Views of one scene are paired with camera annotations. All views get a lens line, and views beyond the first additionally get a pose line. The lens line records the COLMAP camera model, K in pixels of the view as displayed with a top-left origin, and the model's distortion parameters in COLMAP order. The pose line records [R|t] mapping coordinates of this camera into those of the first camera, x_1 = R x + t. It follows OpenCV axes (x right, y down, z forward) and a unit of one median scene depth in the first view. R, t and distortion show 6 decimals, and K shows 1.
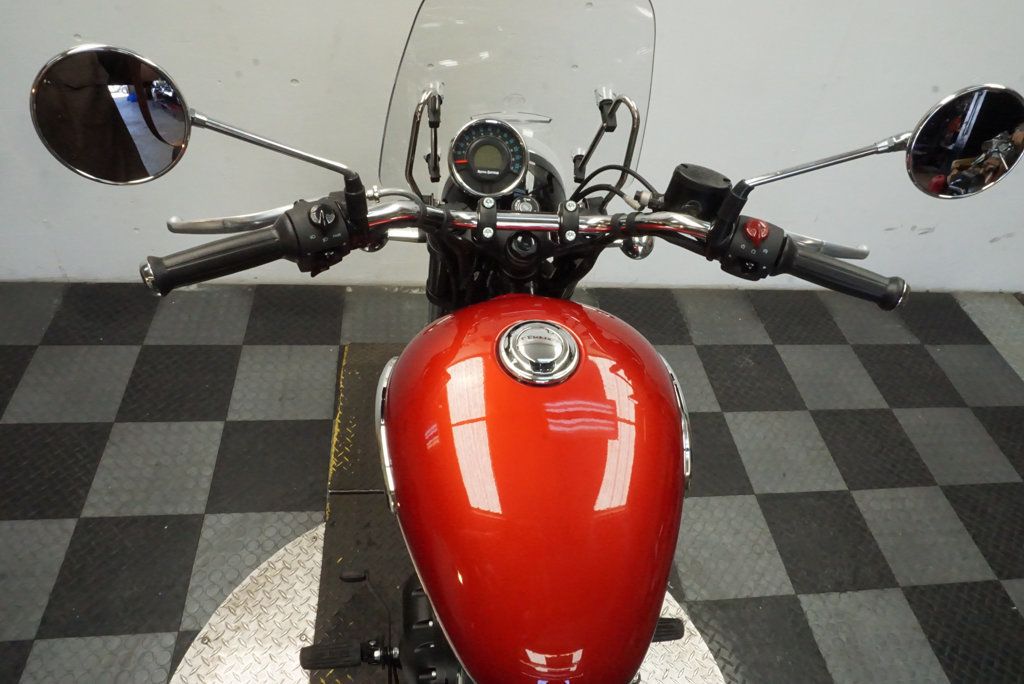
lens RADIAL K [[689.4, 0, 509.9], [0, 689.4, 337.7], [0, 0, 1]] dist [-0.049546, 0.030525]
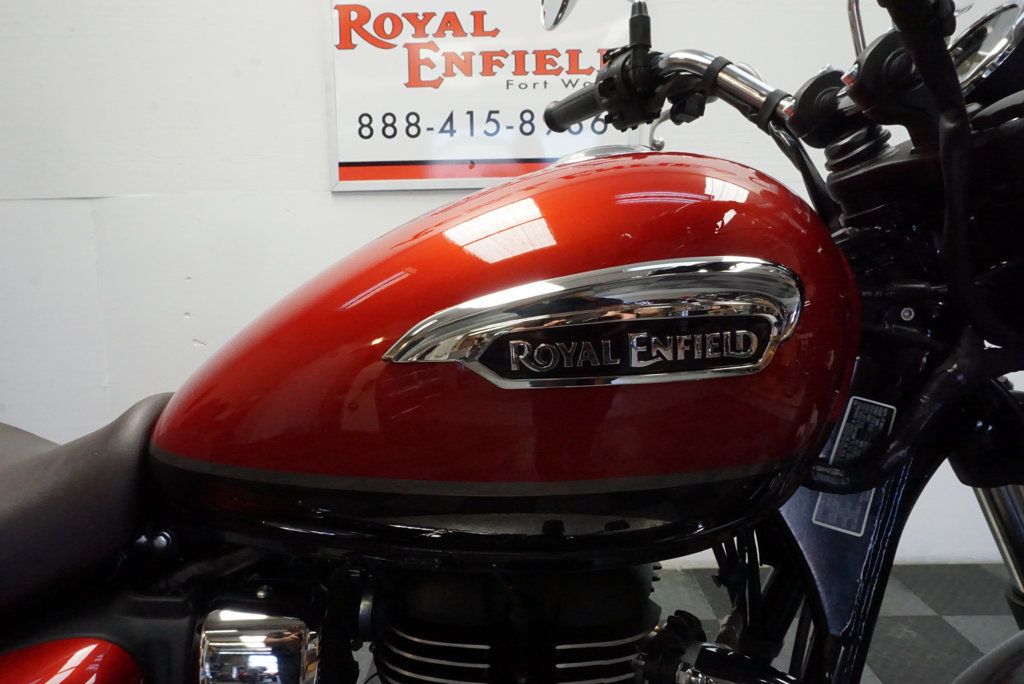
lens RADIAL K [[689.4, 0, 509.5], [0, 689.4, 337.2], [0, 0, 1]] dist [-0.049546, 0.030525]
pose [[0.983716, -0.108590, -0.143218, 0.063044], [-0.000285, 0.795903, -0.605424, 0.247653], [0.179731, 0.595606, 0.782911, 0.156233]]
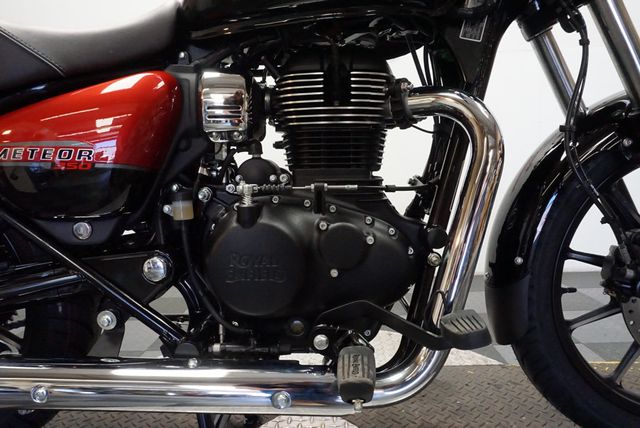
lens RADIAL K [[430.9, 0, 320.1], [0, 430.9, 215.9], [0, 0, 1]] dist [-0.049546, 0.030525]
pose [[0.980875, -0.118837, -0.154152, 0.050463], [-0.000188, 0.791402, -0.611295, 0.459427], [0.194641, 0.599633, 0.776244, 0.191827]]
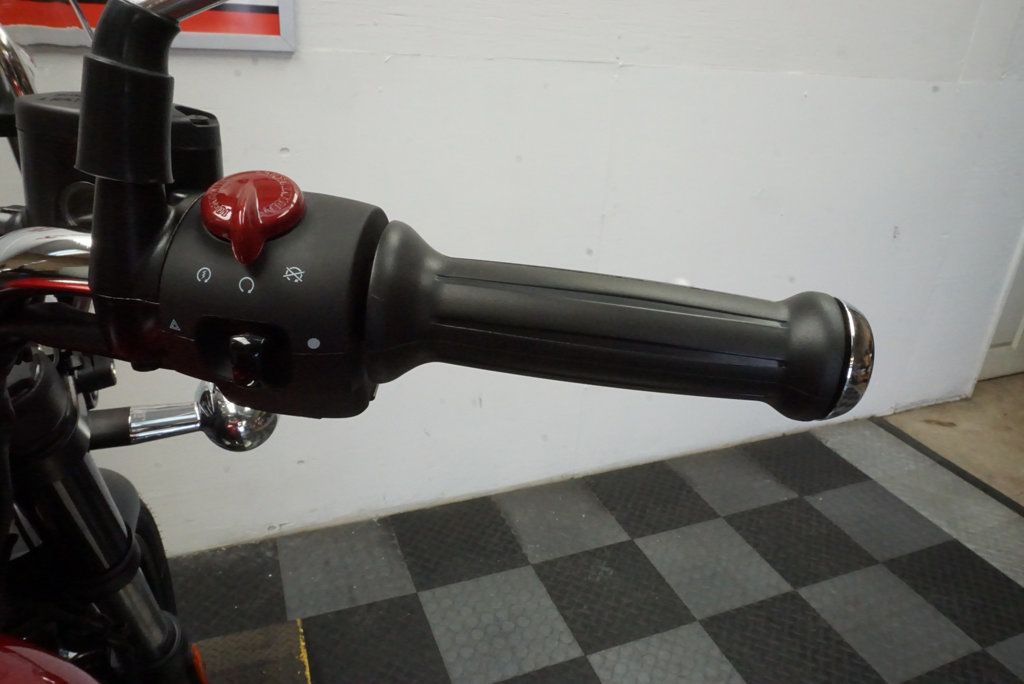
lens RADIAL K [[689.4, 0, 513.6], [0, 689.4, 339.9], [0, 0, 1]] dist [-0.049546, 0.030525]
pose [[0.961157, -0.157011, 0.226991, 0.132689], [0.220406, 0.931662, -0.288838, -0.006081], [-0.166128, 0.327649, 0.930079, 0.262635]]
